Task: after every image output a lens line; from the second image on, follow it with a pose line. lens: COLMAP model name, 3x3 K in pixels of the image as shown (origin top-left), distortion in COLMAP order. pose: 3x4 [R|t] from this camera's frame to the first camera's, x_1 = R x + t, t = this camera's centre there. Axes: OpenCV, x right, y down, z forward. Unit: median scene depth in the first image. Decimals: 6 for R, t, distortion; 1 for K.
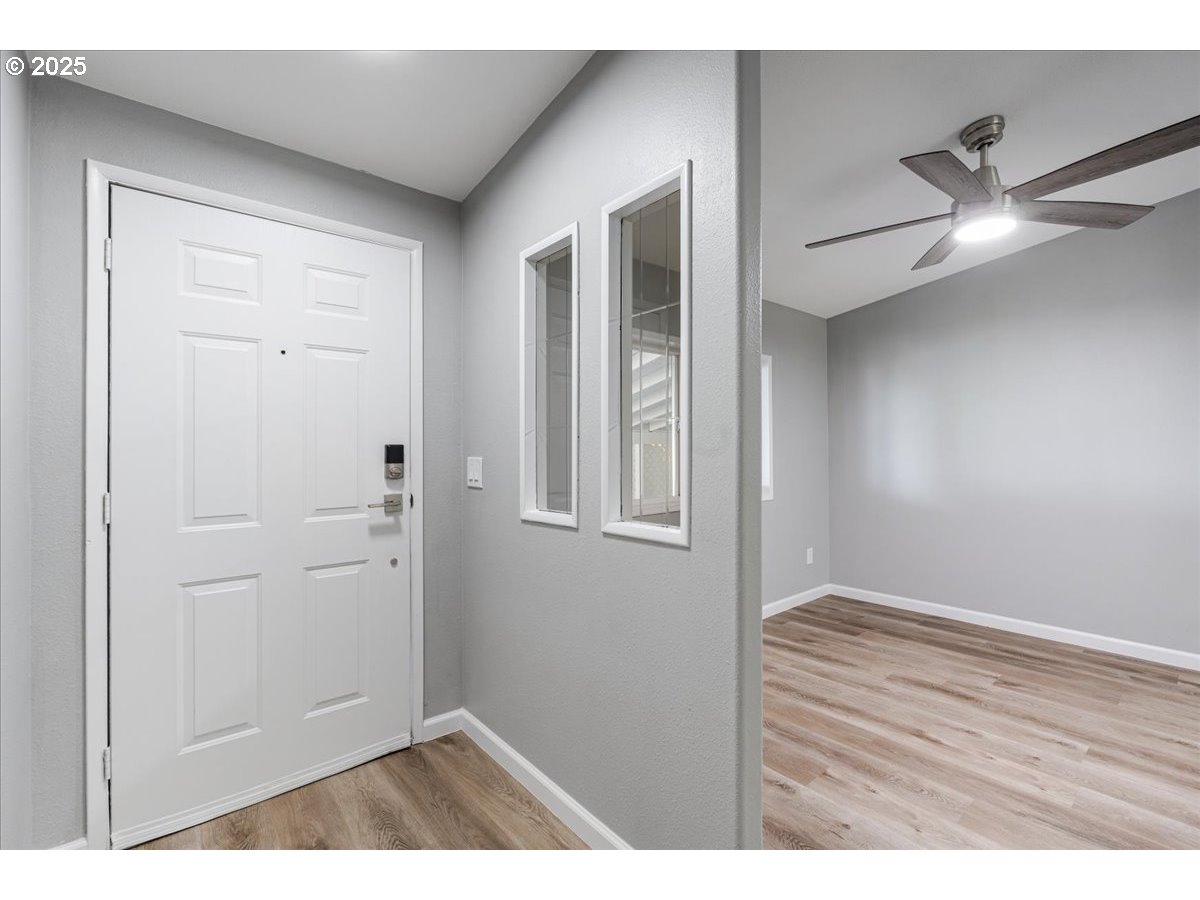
lens RADIAL K [[524.7, 0, 605.7], [0, 524.7, 451.4], [0, 0, 1]] dist [-0.009807, 0.000223]
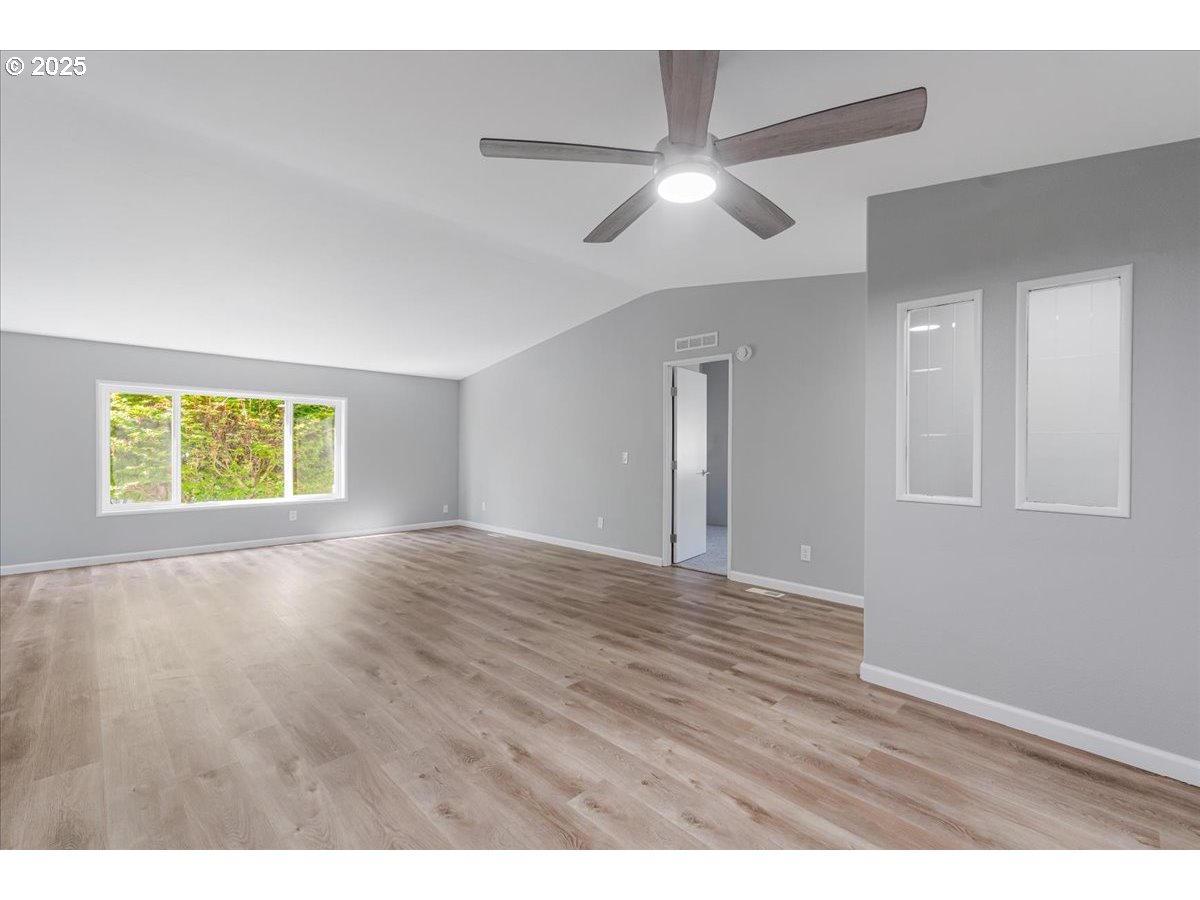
lens RADIAL K [[525.0, 0, 600.0], [0, 525.0, 450.0], [0, 0, 1]] dist [0.004382, 0.000656]
pose [[-0.996395, -0.003480, -0.084768, 0.748914], [-0.003899, 0.999981, 0.004779, -0.004739], [0.084750, 0.005092, -0.996389, 1.454249]]
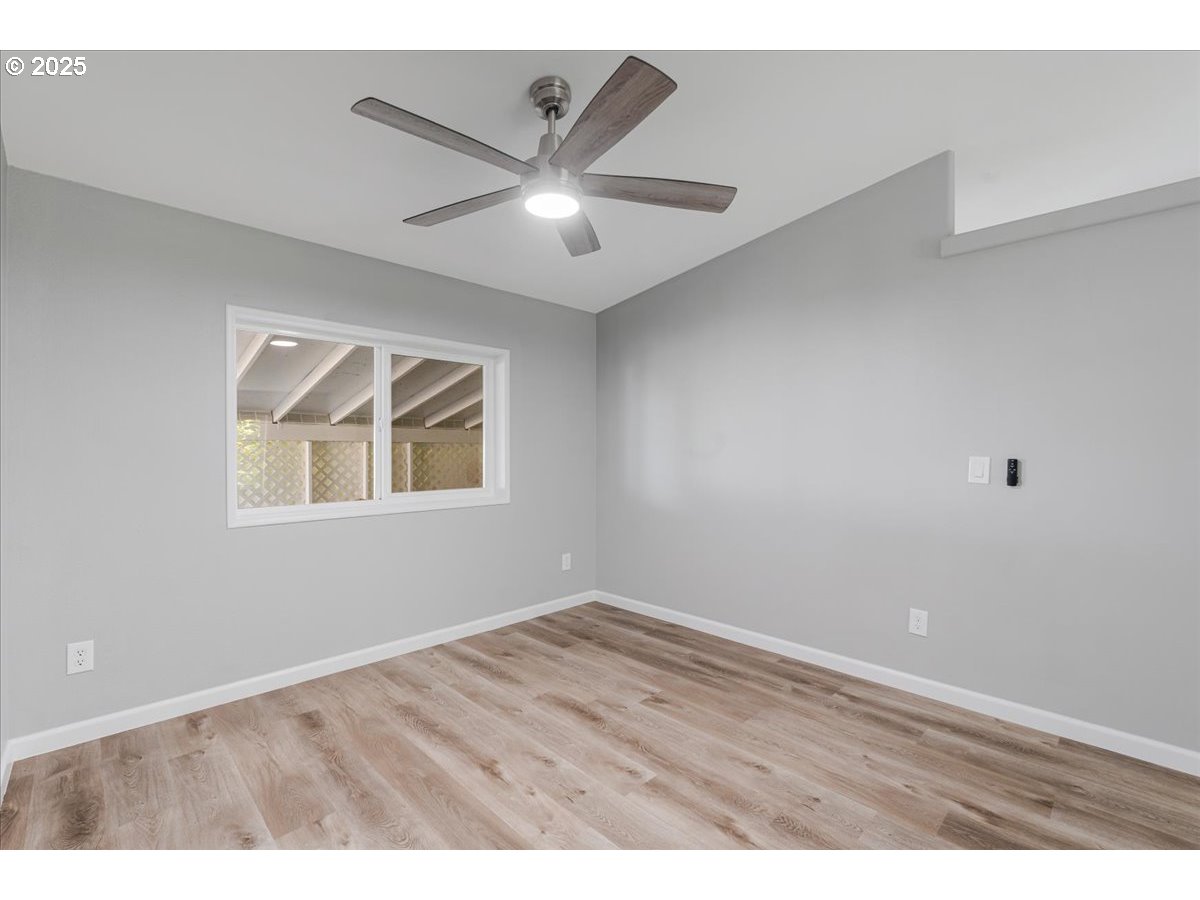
lens RADIAL K [[525.6, 0, 600.1], [0, 525.6, 454.8], [0, 0, 1]] dist [-0.008910, 0.000358]
pose [[0.996475, 0.005472, 0.083715, 0.590096], [-0.006062, 0.999959, 0.006793, -0.002706], [-0.083674, -0.007277, 0.996467, 0.069468]]
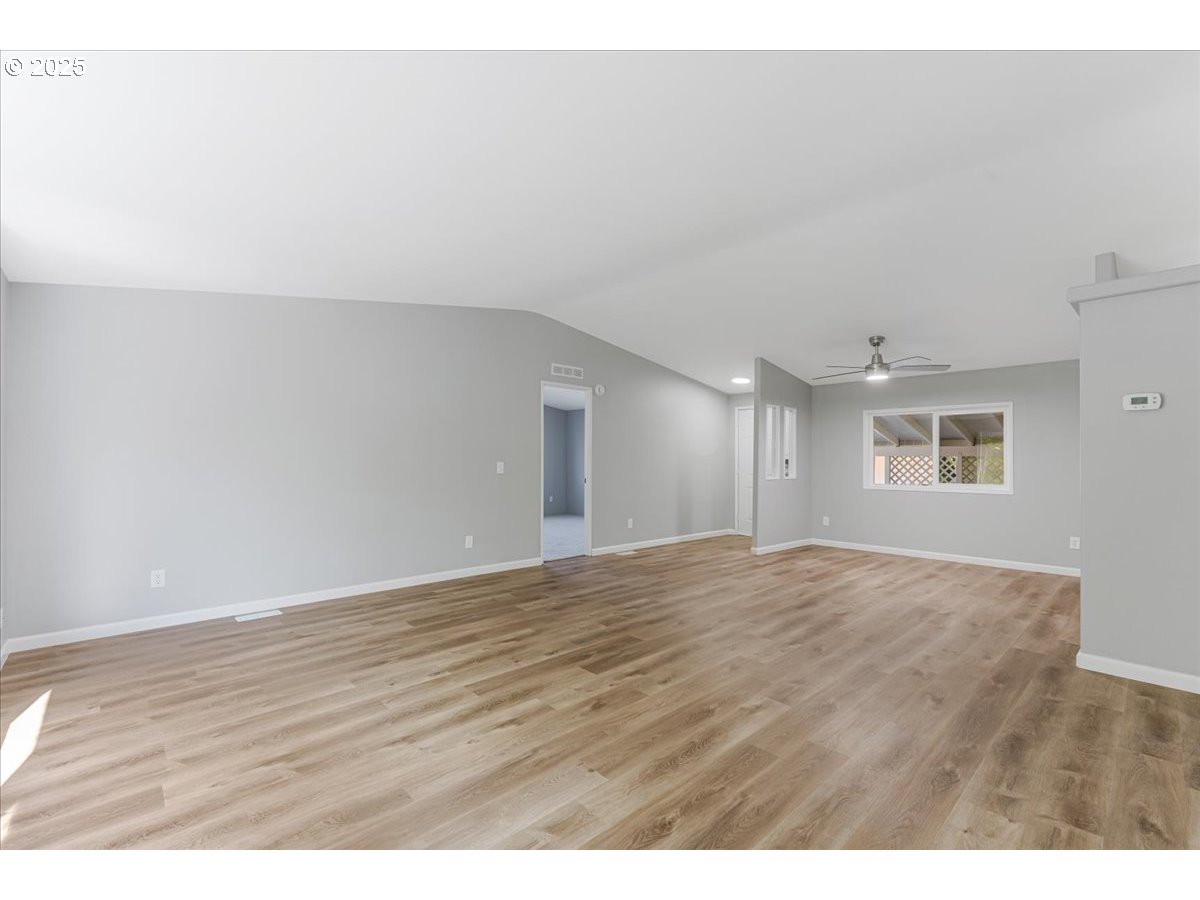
lens RADIAL K [[525.6, 0, 600.1], [0, 525.6, 454.8], [0, 0, 1]] dist [-0.008910, 0.000358]
pose [[0.055946, -0.007445, -0.998406, 2.606868], [-0.009153, 0.999926, -0.007969, -0.000229], [0.998392, 0.009584, 0.055874, -0.429713]]
